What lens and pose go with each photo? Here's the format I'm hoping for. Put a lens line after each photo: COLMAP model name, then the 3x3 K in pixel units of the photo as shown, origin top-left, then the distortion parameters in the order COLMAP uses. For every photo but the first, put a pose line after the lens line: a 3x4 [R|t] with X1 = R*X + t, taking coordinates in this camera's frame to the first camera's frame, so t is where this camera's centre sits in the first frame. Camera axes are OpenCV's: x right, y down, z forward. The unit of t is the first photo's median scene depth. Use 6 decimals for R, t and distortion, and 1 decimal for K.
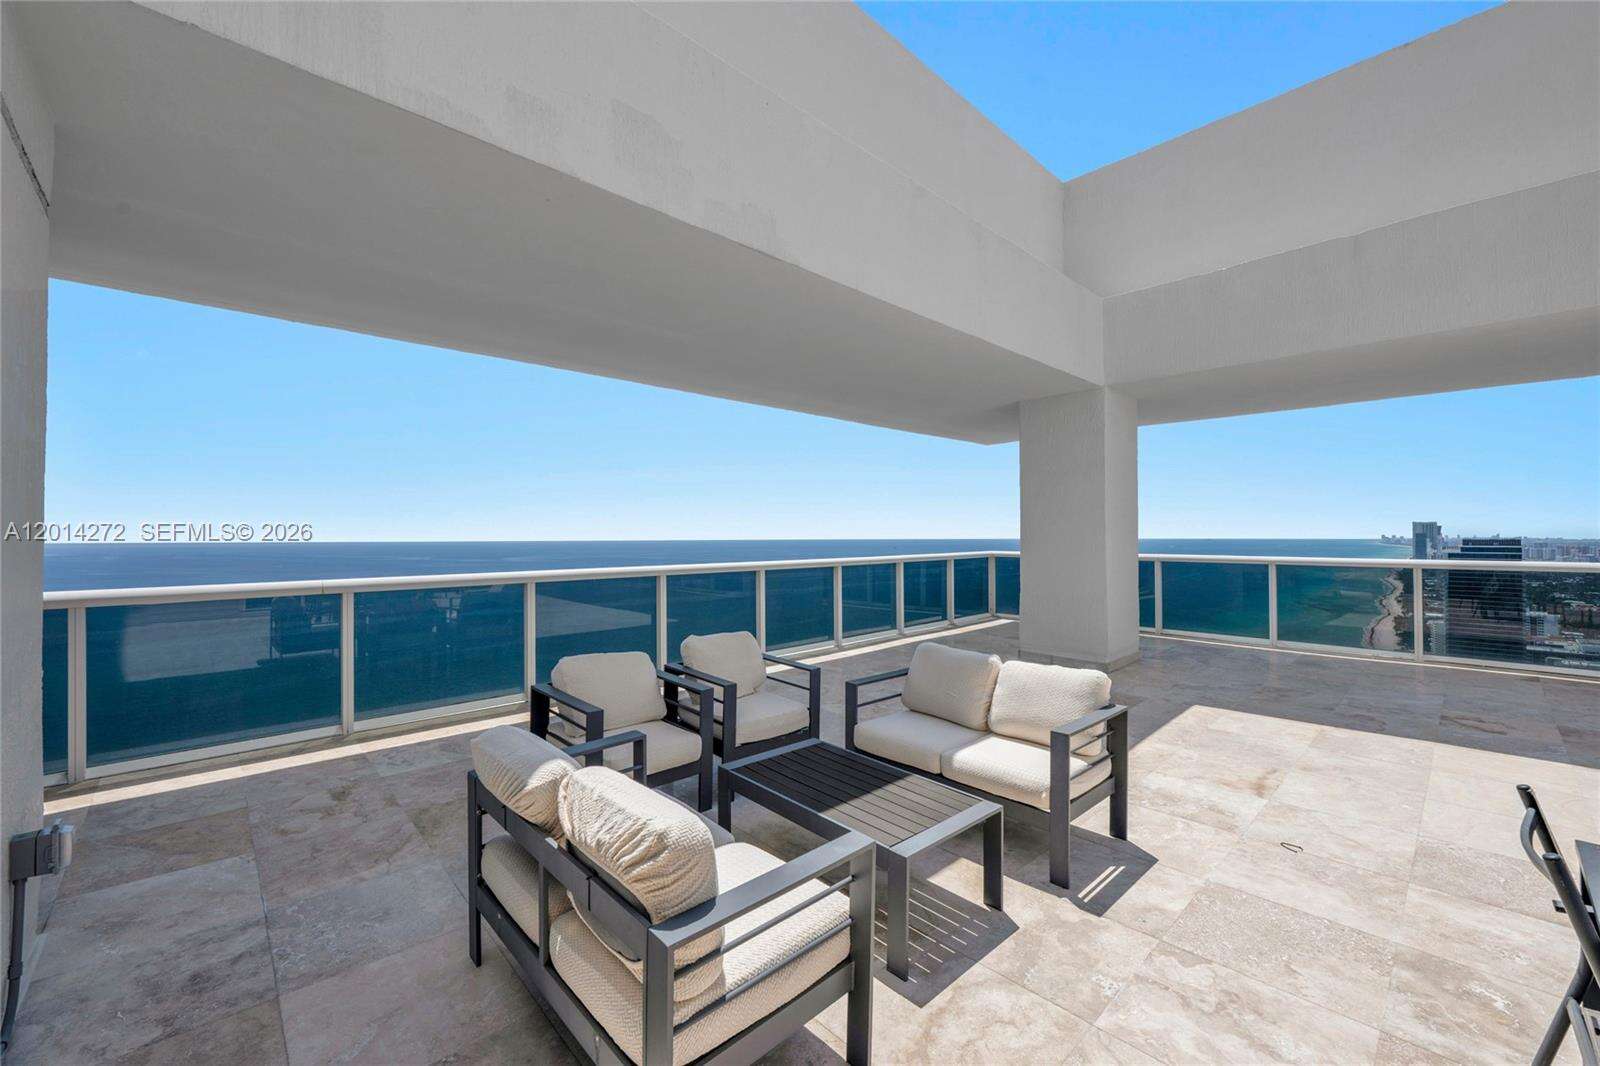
lens RADIAL K [[642.2, 0, 794.8], [0, 642.2, 530.6], [0, 0, 1]] dist [0.000170, -0.000046]
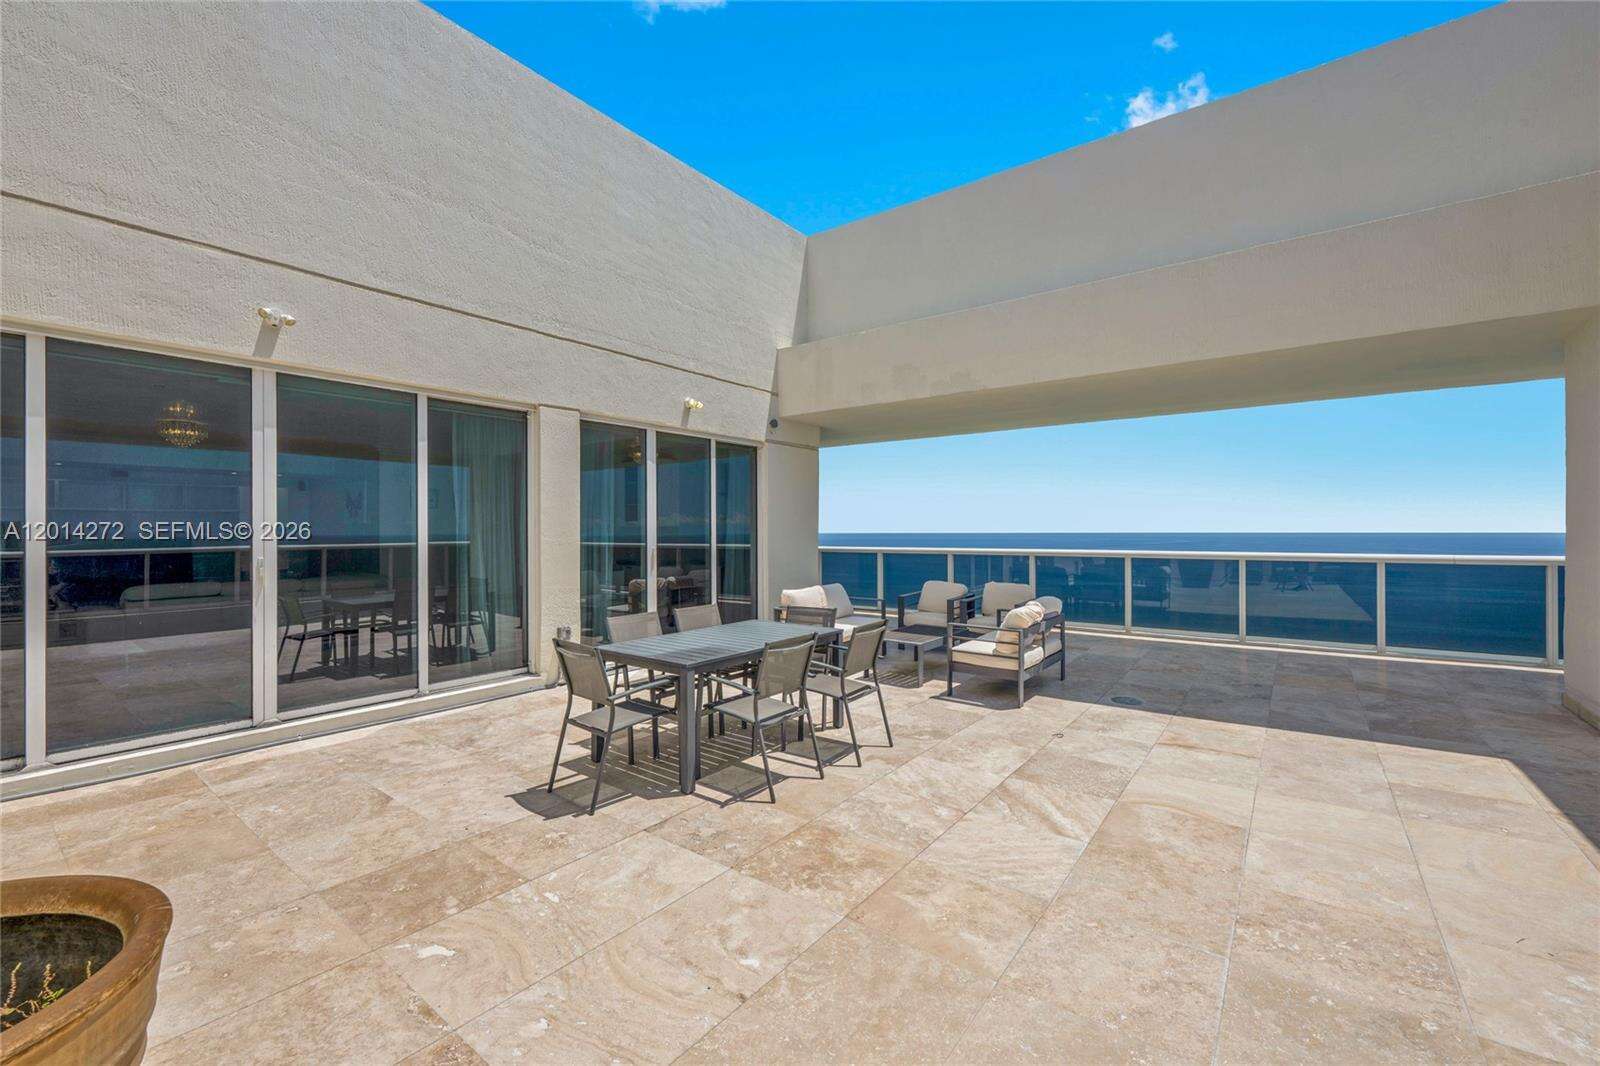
lens RADIAL K [[647.6, 0, 789.7], [0, 647.6, 534.4], [0, 0, 1]] dist [-0.001298, 0.000372]
pose [[0.160510, 0.012767, -0.986952, 1.489751], [0.009174, 0.999854, 0.014426, -0.010815], [0.986992, -0.011370, 0.160370, 0.083064]]
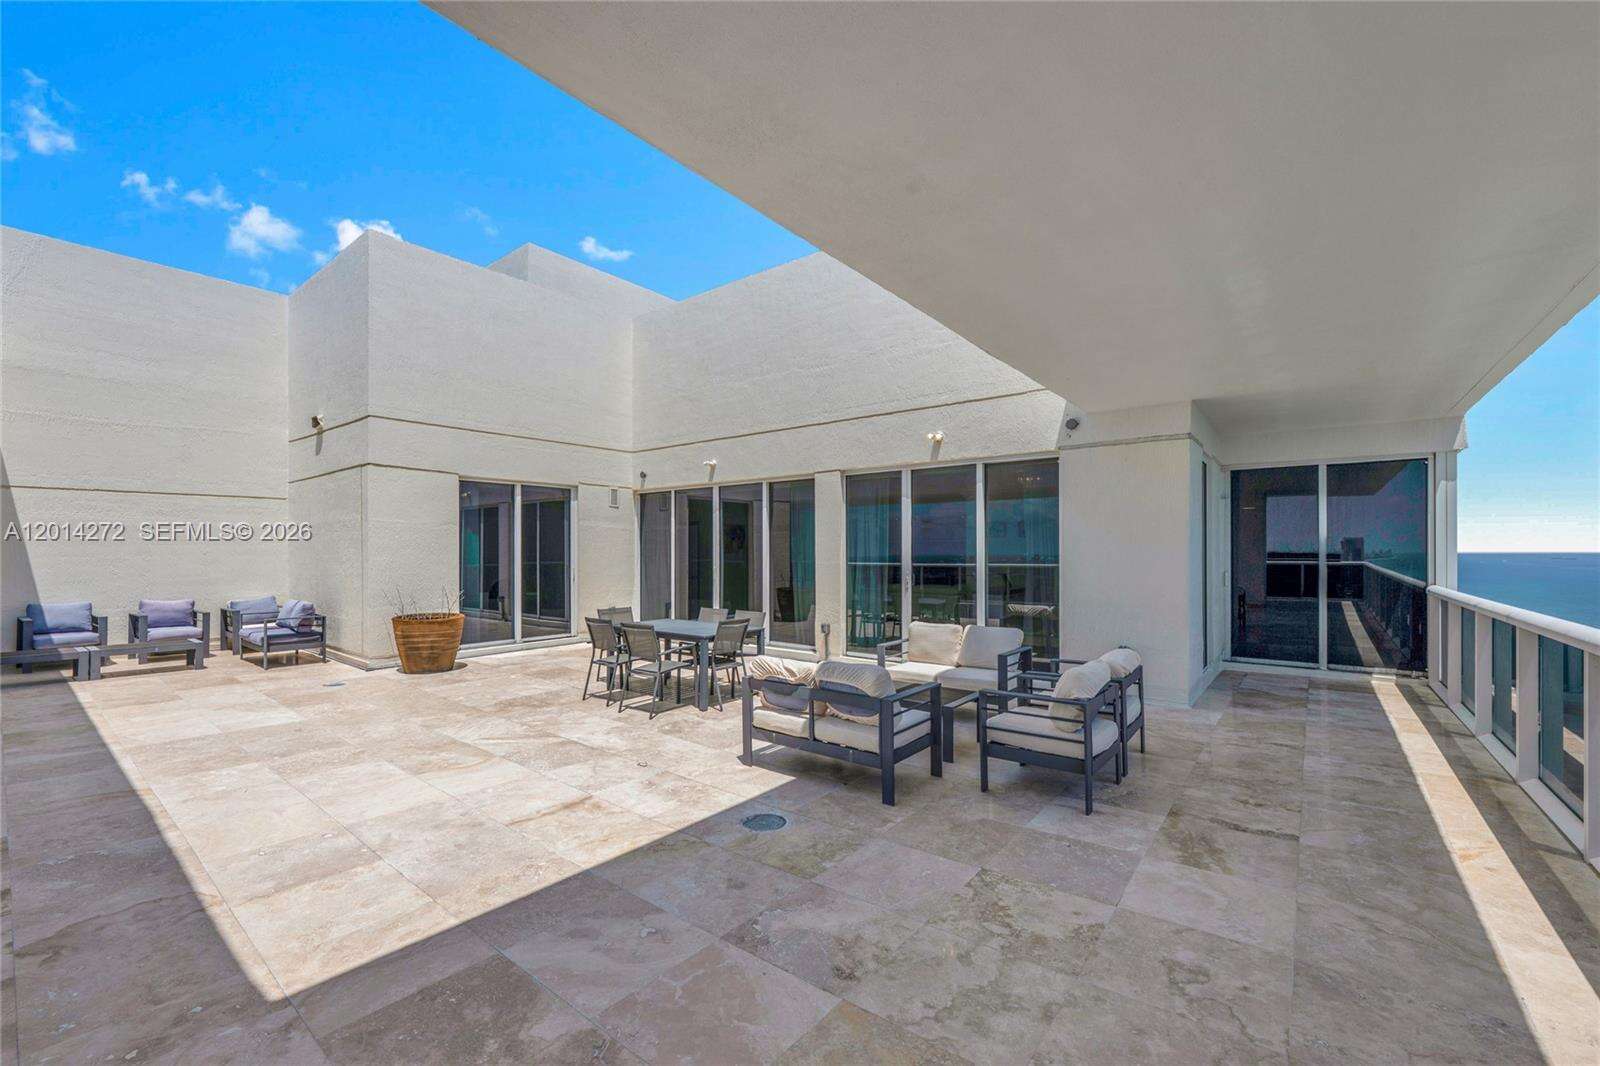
lens RADIAL K [[650.7, 0, 792.1], [0, 650.7, 537.8], [0, 0, 1]] dist [0.001377, 0.000743]
pose [[-0.989842, 0.004100, -0.142114, 0.433494], [0.007874, 0.999631, -0.026004, -0.008432], [0.141955, -0.026859, -0.989509, 1.785480]]
